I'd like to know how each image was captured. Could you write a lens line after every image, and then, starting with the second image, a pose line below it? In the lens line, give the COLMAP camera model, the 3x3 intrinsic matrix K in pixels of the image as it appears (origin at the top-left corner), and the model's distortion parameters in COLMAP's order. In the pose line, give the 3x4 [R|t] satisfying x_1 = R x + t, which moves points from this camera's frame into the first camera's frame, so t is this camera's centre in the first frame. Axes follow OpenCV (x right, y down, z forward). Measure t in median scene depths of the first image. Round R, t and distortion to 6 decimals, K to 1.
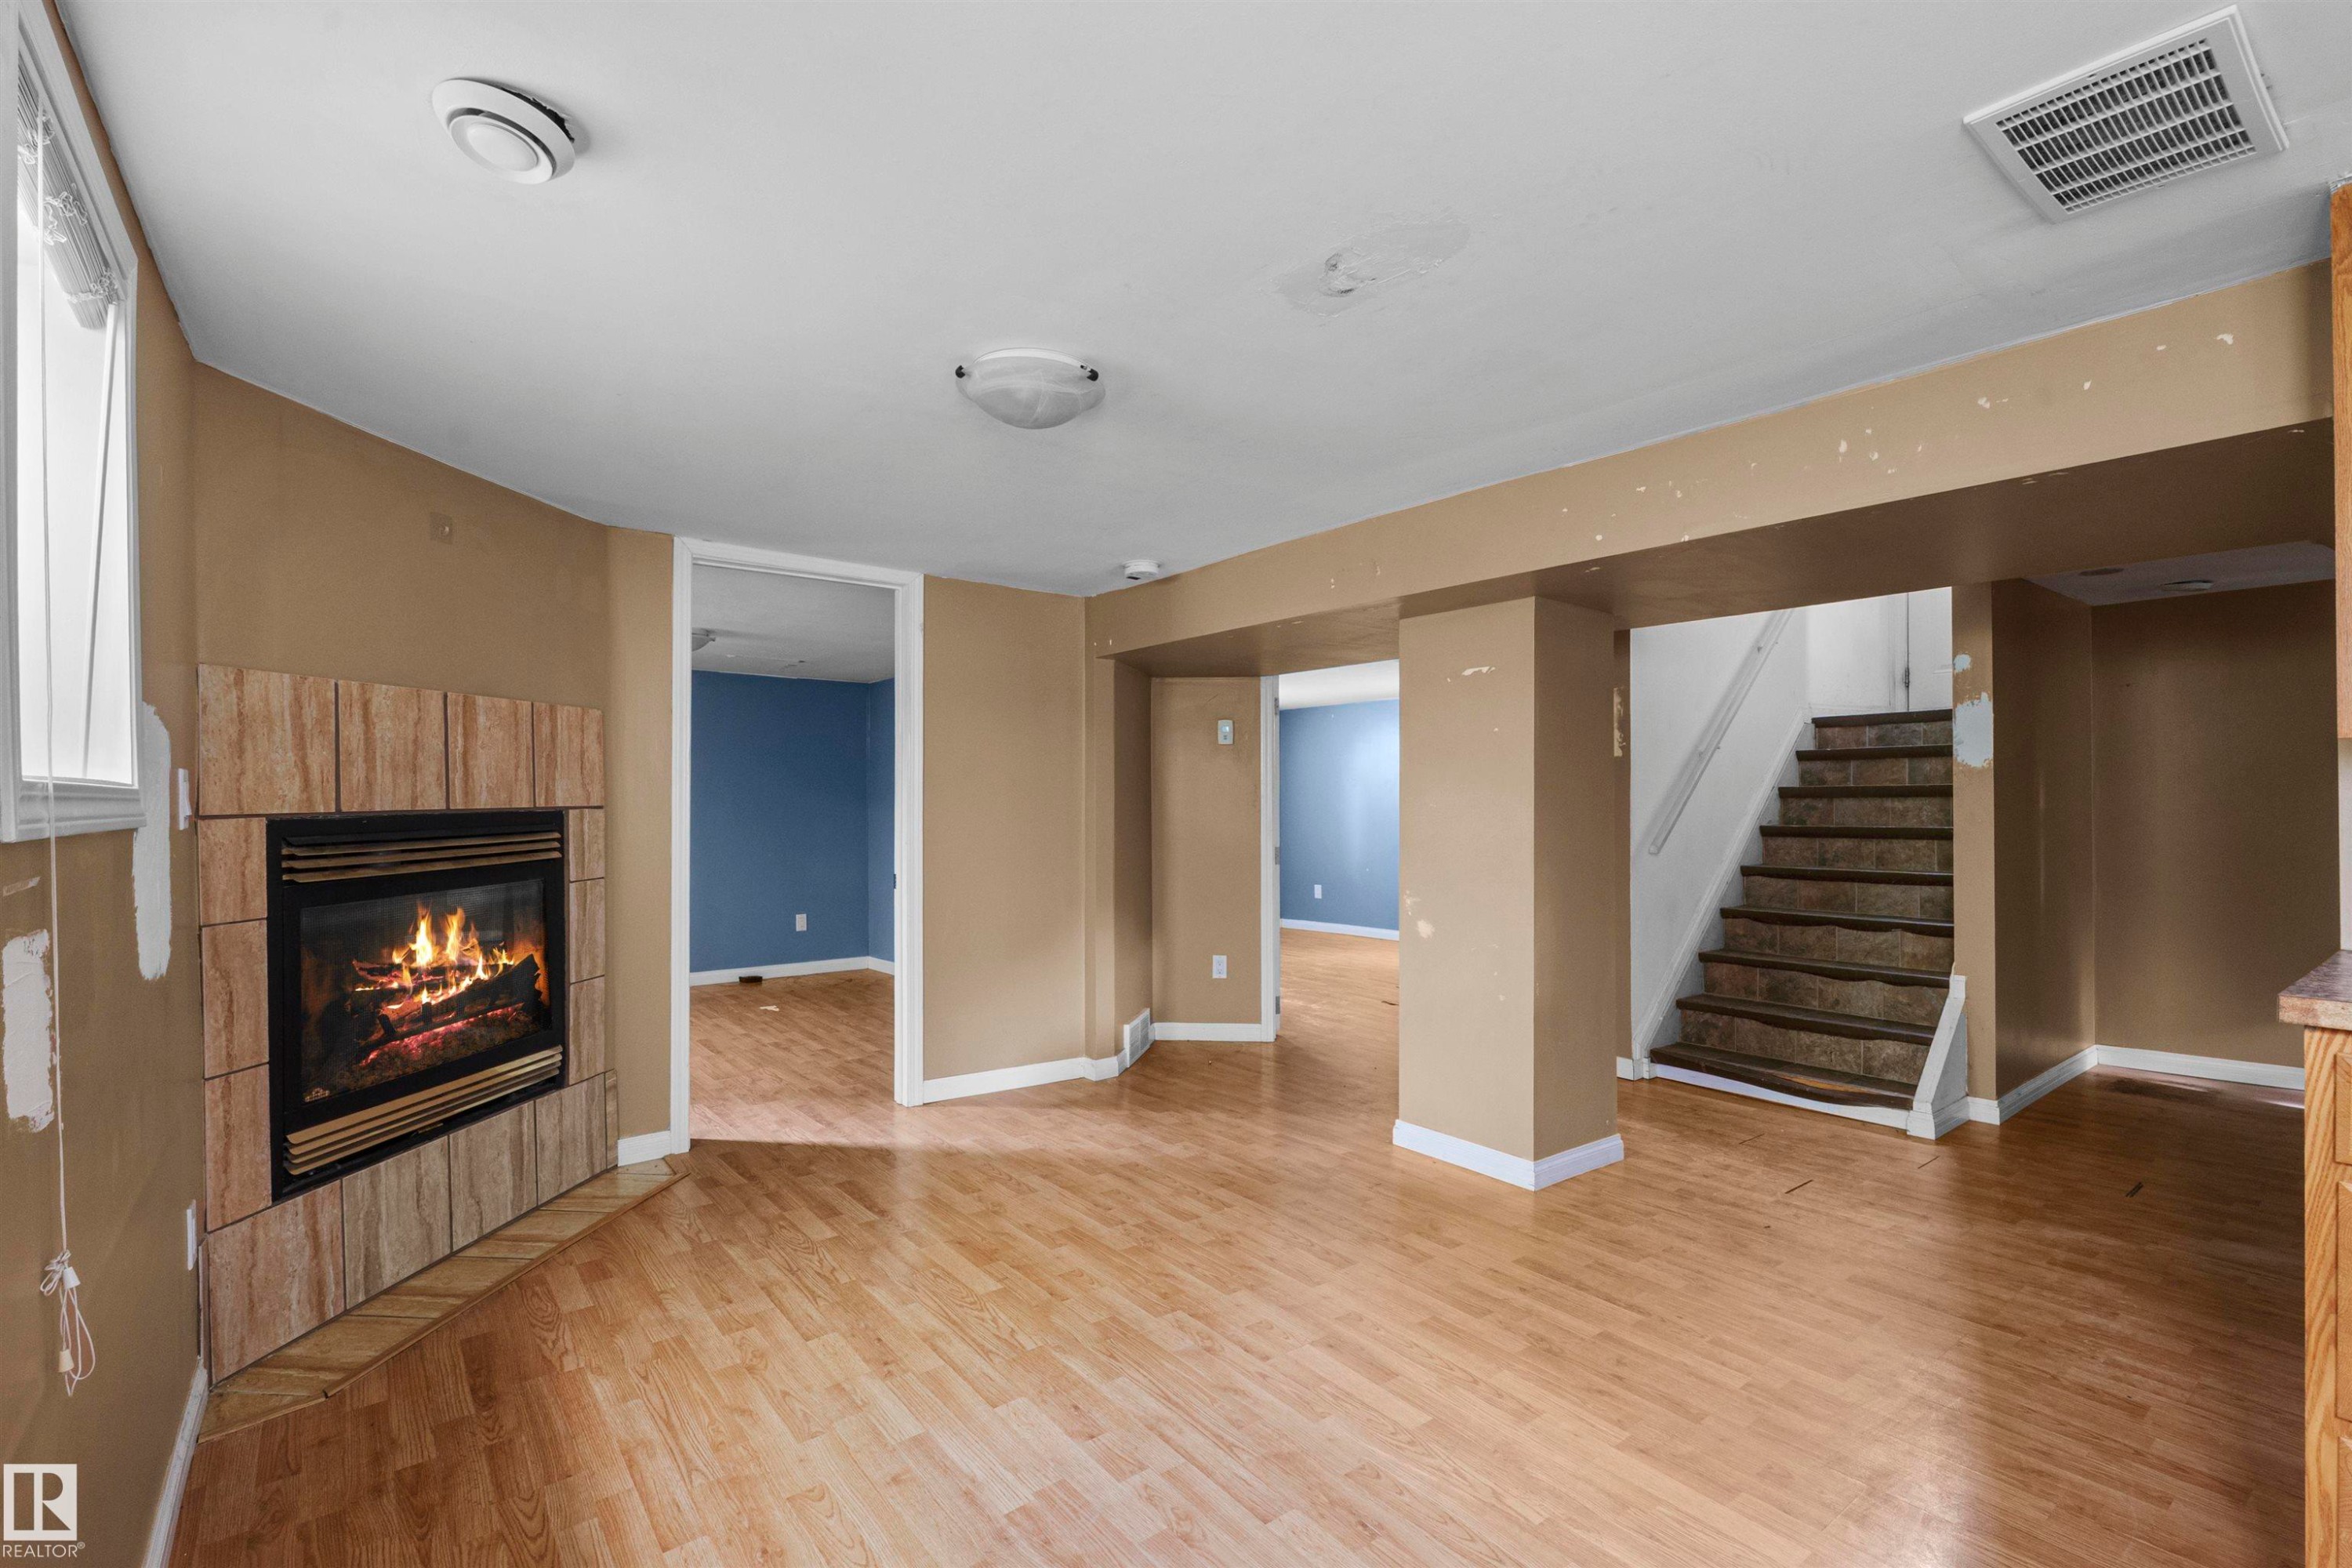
lens RADIAL K [[1050.7, 0, 1133.8], [0, 1050.7, 793.2], [0, 0, 1]] dist [0.007343, -0.005782]
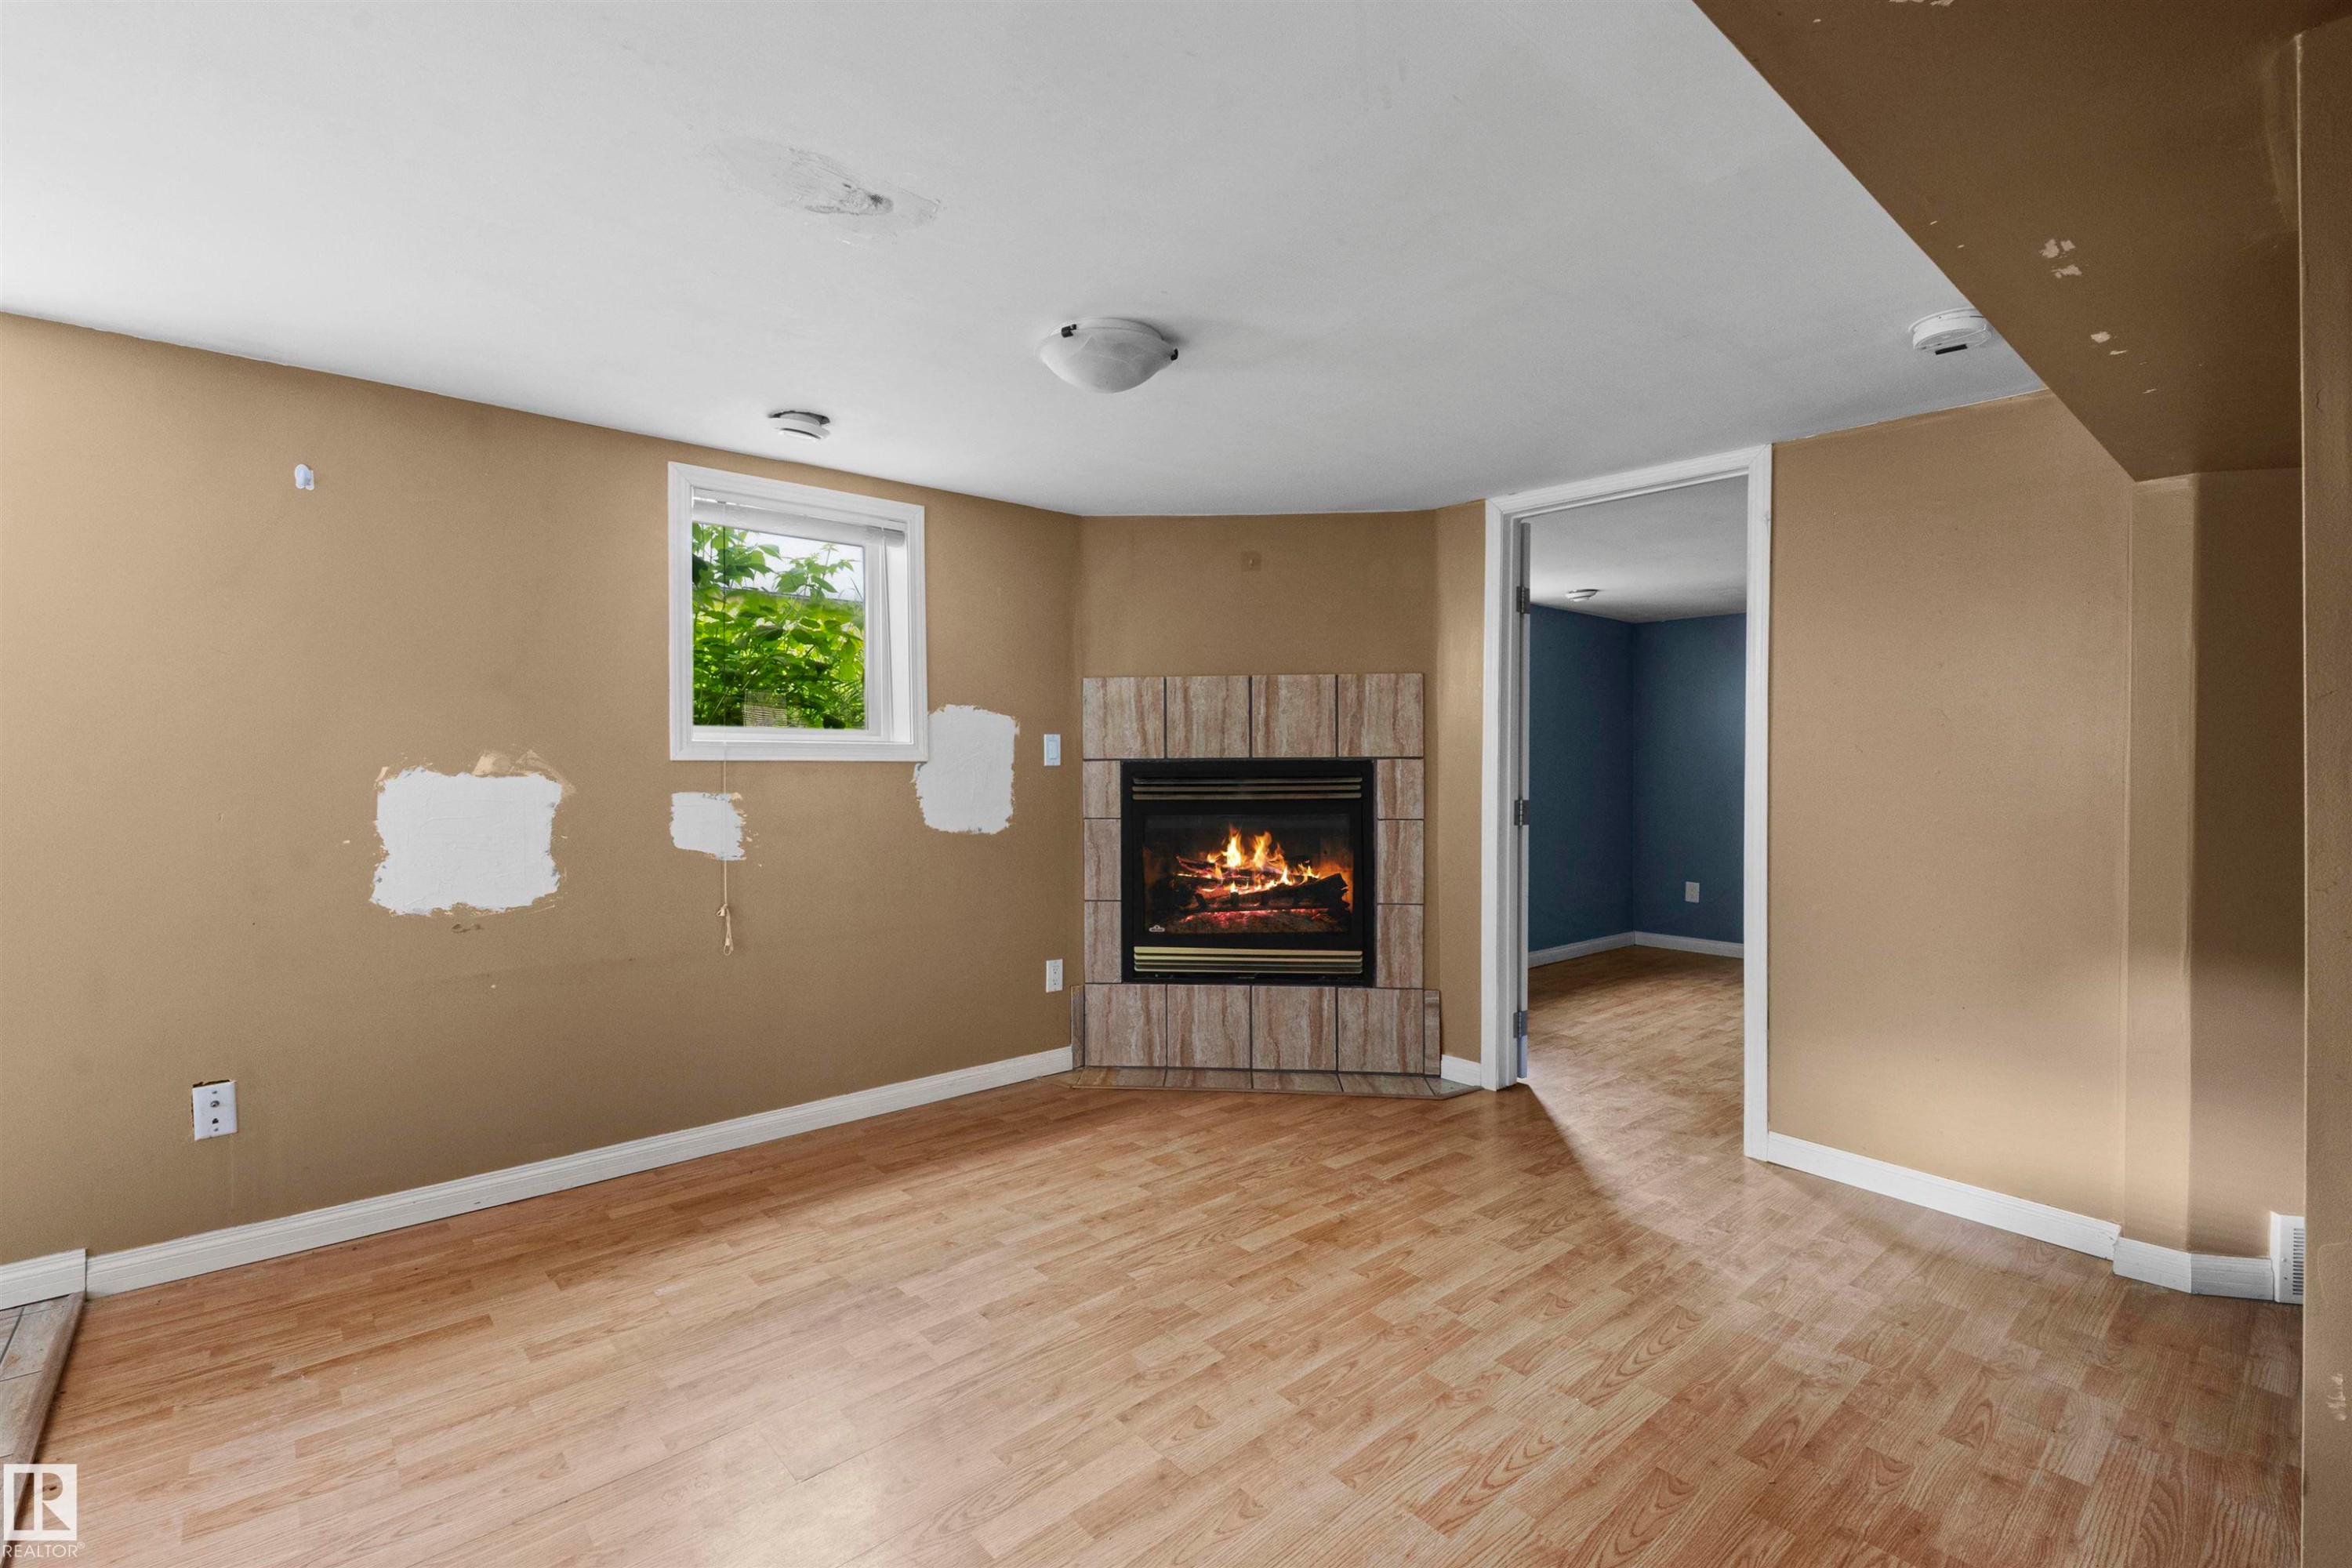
lens RADIAL K [[1050.7, 0, 1161.6], [0, 1050.7, 773.1], [0, 0, 1]] dist [0.007343, -0.005782]
pose [[0.066590, 0.014329, -0.997678, 0.761146], [0.001477, 0.999894, 0.014460, 0.015106], [0.997779, -0.002436, 0.066562, 0.787408]]
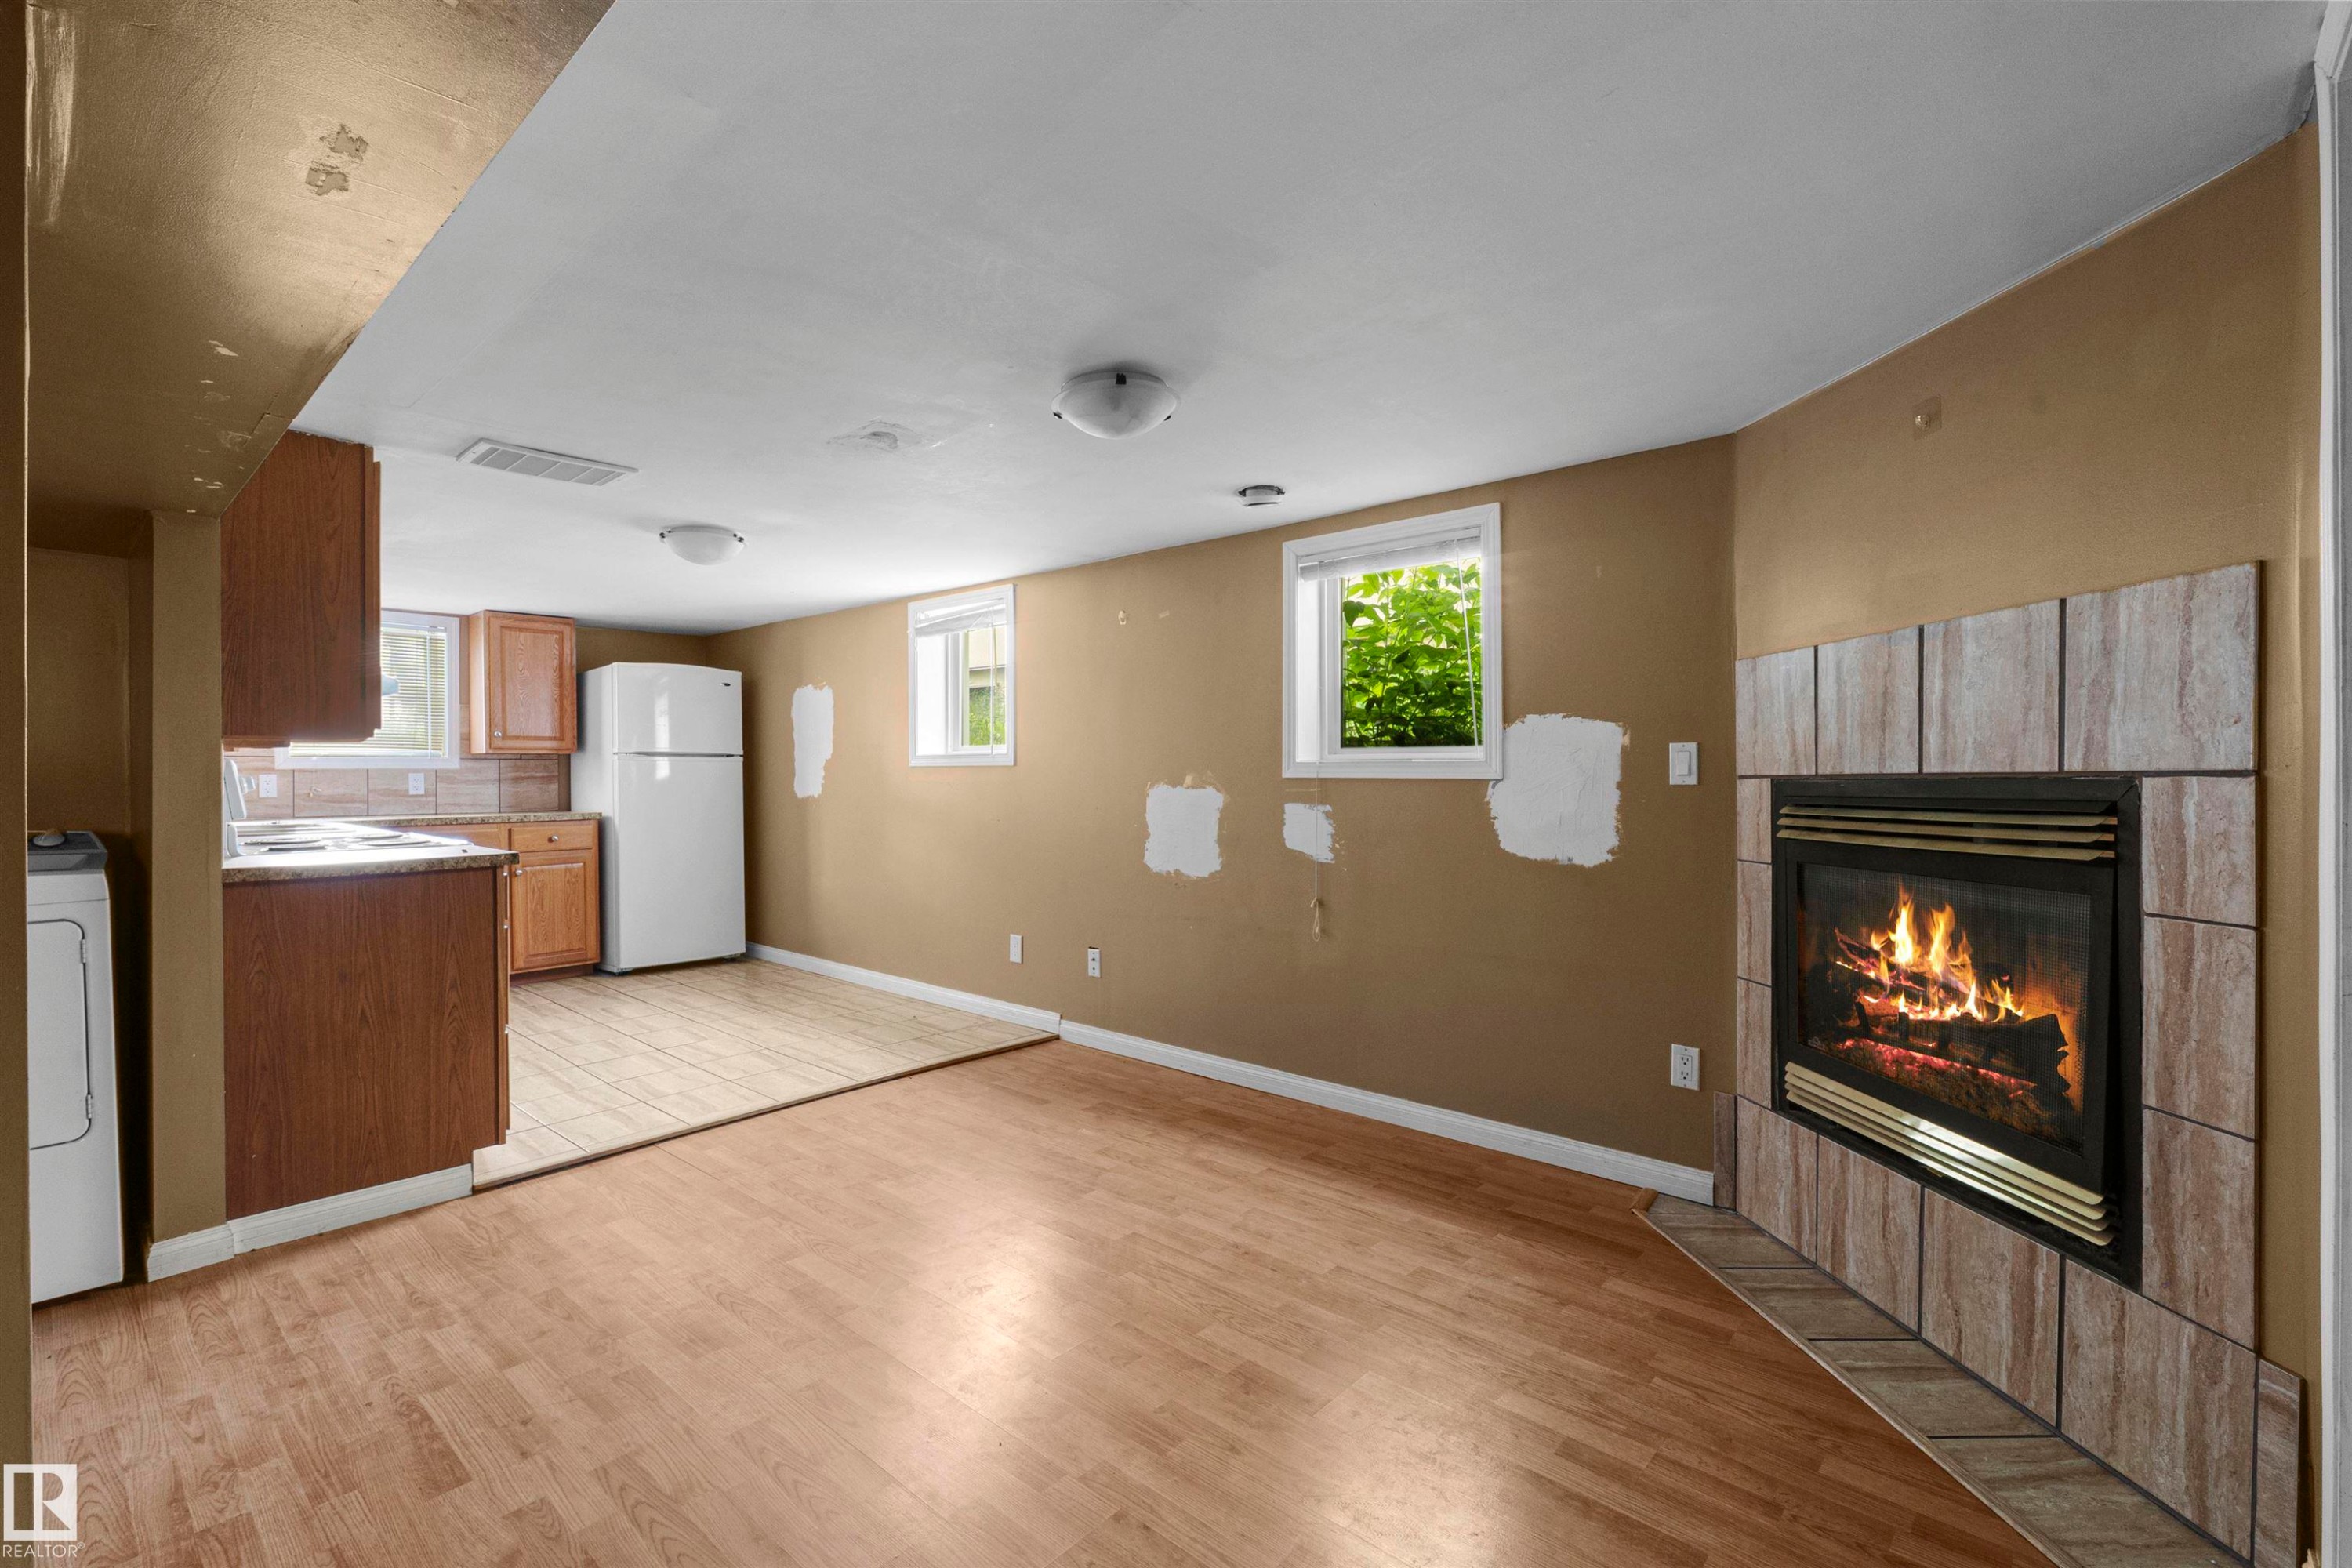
lens RADIAL K [[1050.7, 0, 1128.9], [0, 1050.7, 787.2], [0, 0, 1]] dist [0.007343, -0.005782]
pose [[-0.986148, 0.006027, -0.165759, 0.063608], [0.004421, 0.999940, 0.010057, 0.014709], [0.165810, 0.009185, -0.986115, 1.685008]]
